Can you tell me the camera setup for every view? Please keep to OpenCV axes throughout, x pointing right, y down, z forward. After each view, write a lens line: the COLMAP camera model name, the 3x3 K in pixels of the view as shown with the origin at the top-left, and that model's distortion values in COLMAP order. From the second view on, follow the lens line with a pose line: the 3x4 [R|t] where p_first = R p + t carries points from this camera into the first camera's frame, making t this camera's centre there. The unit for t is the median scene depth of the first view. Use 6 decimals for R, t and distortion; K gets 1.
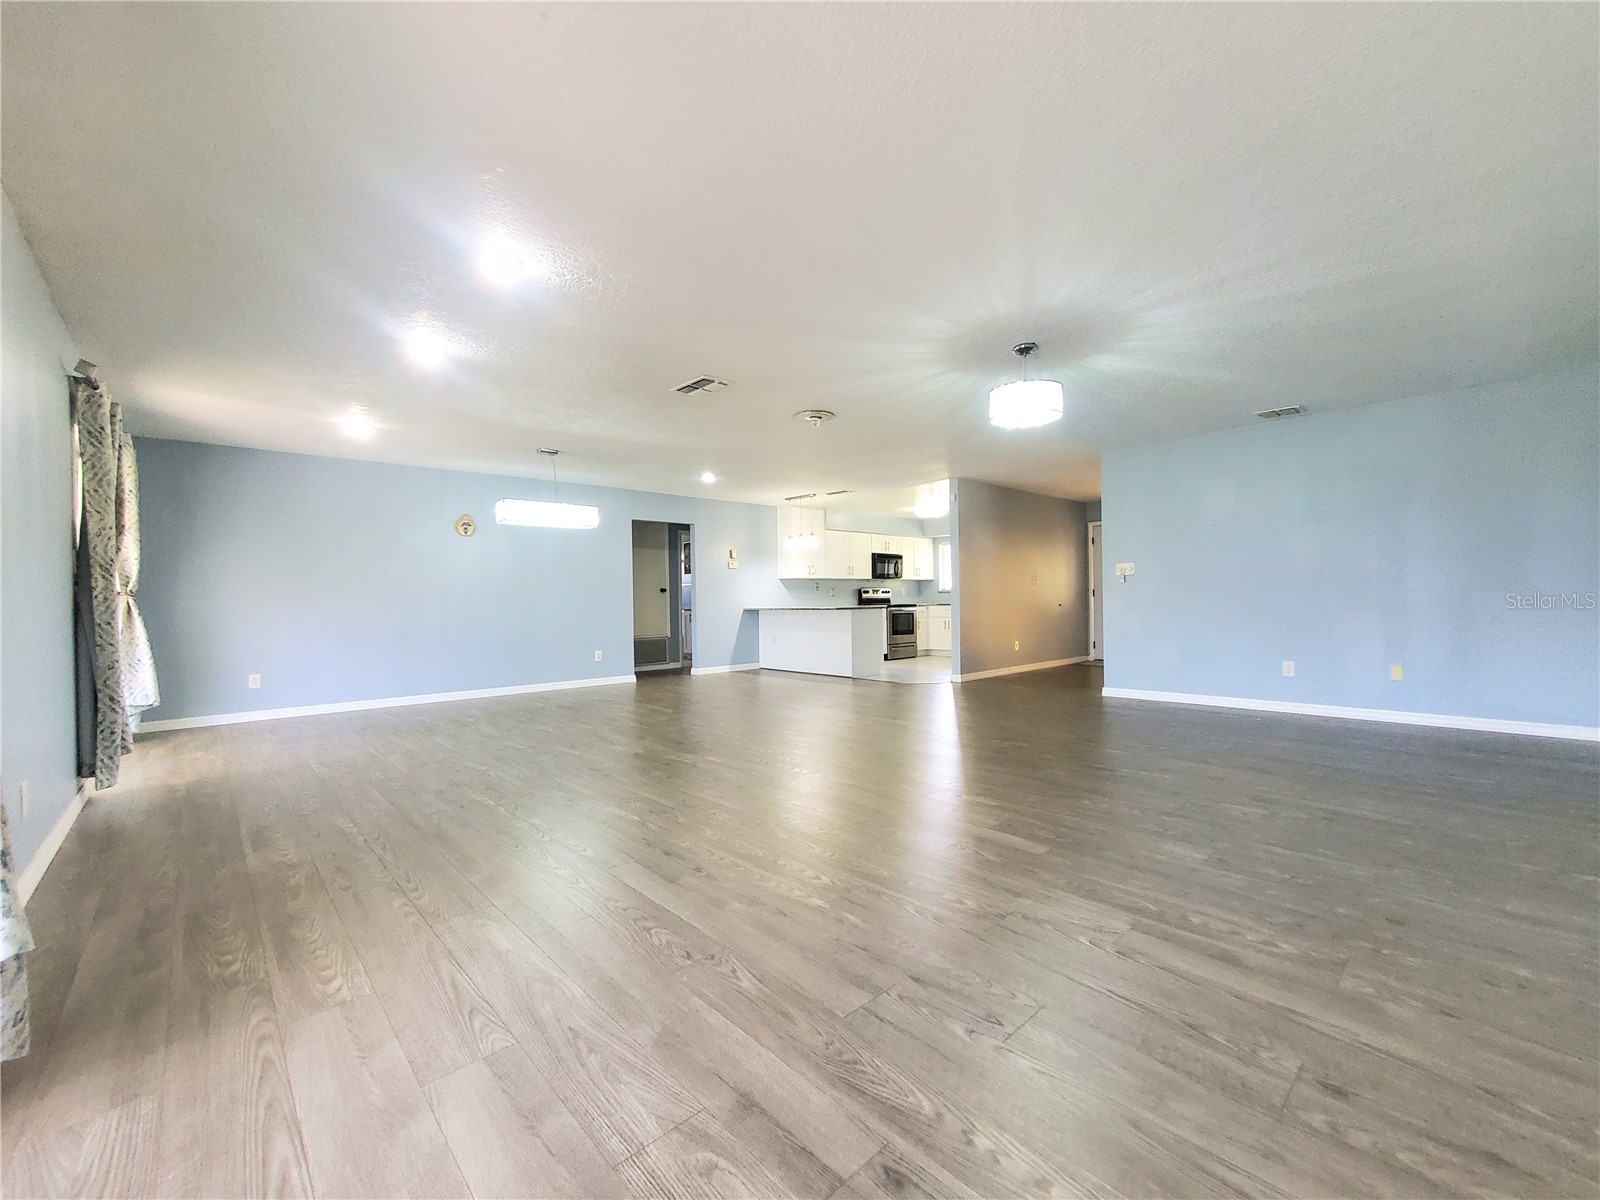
lens RADIAL K [[666.0, 0, 805.4], [0, 666.0, 597.7], [0, 0, 1]] dist [0.000019, 0.001055]
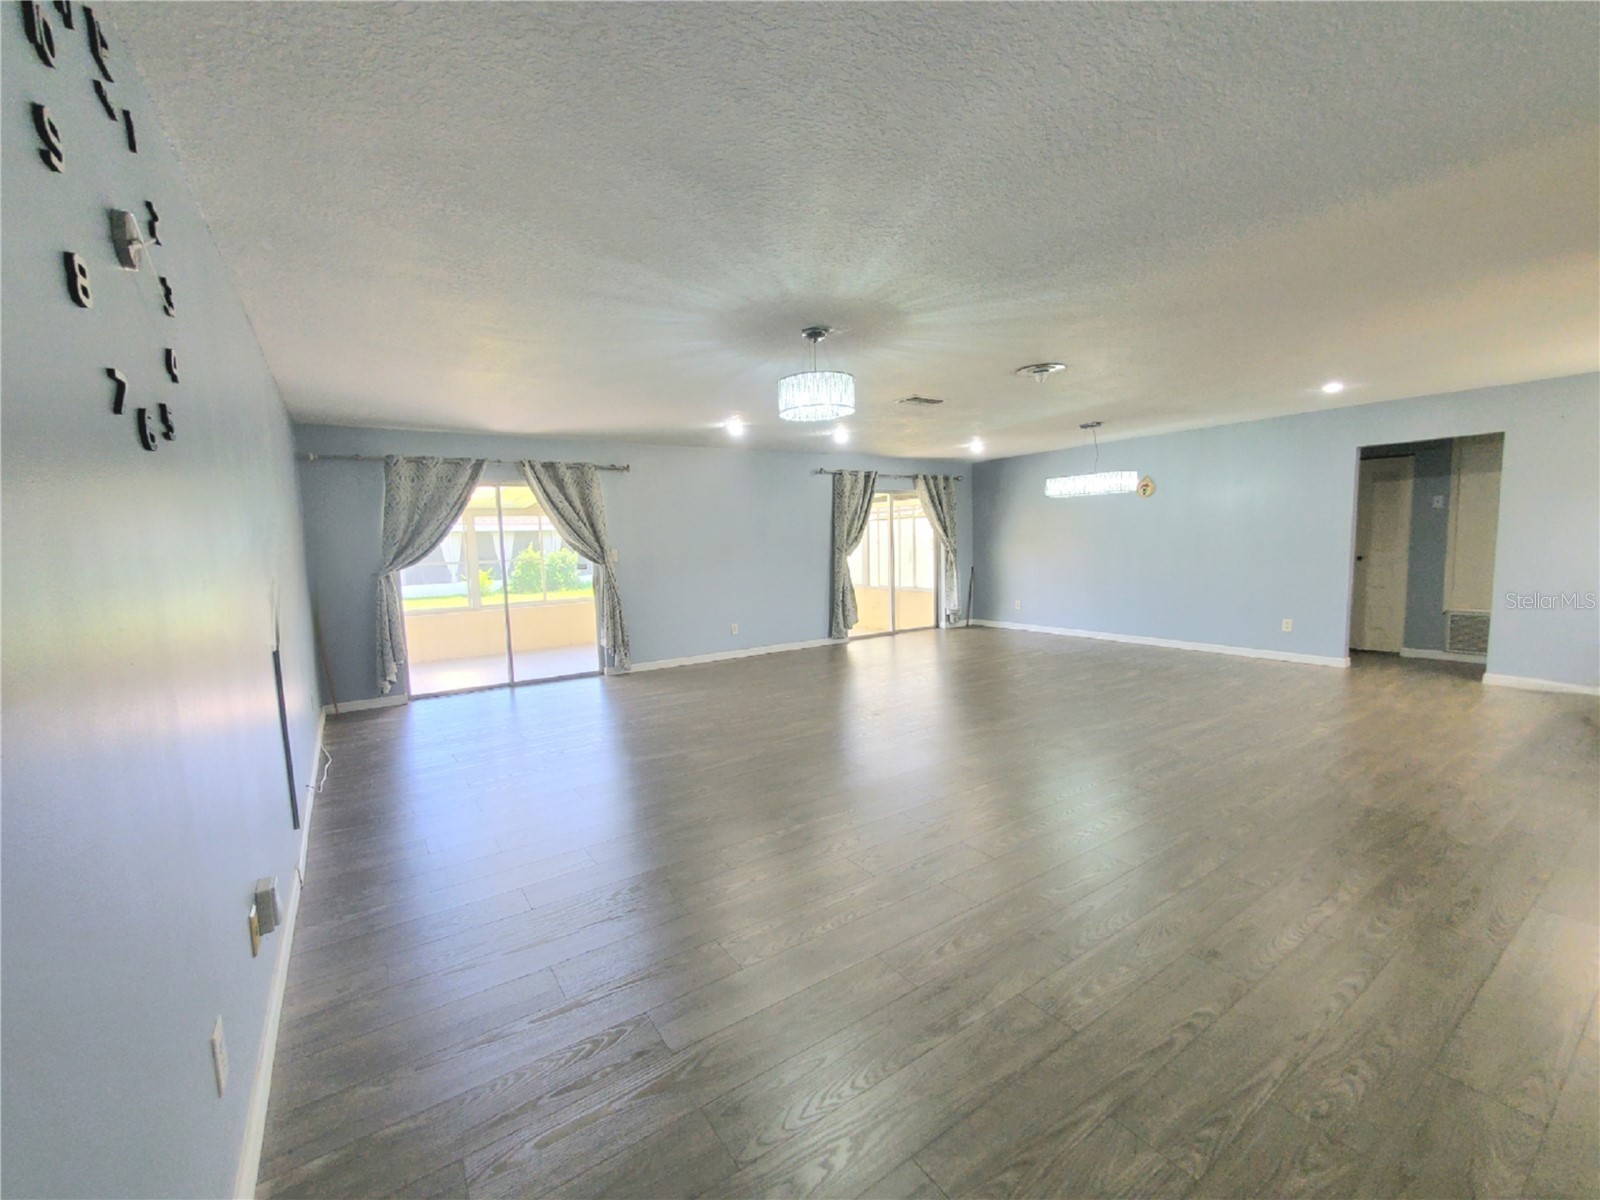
lens RADIAL K [[652.2, 0, 791.0], [0, 652.2, 601.1], [0, 0, 1]] dist [-0.001634, -0.000095]
pose [[-0.160684, 0.118045, -0.979921, 1.215076], [0.038634, 0.992814, 0.113263, -0.122354], [0.986249, -0.019659, -0.164090, 1.108076]]
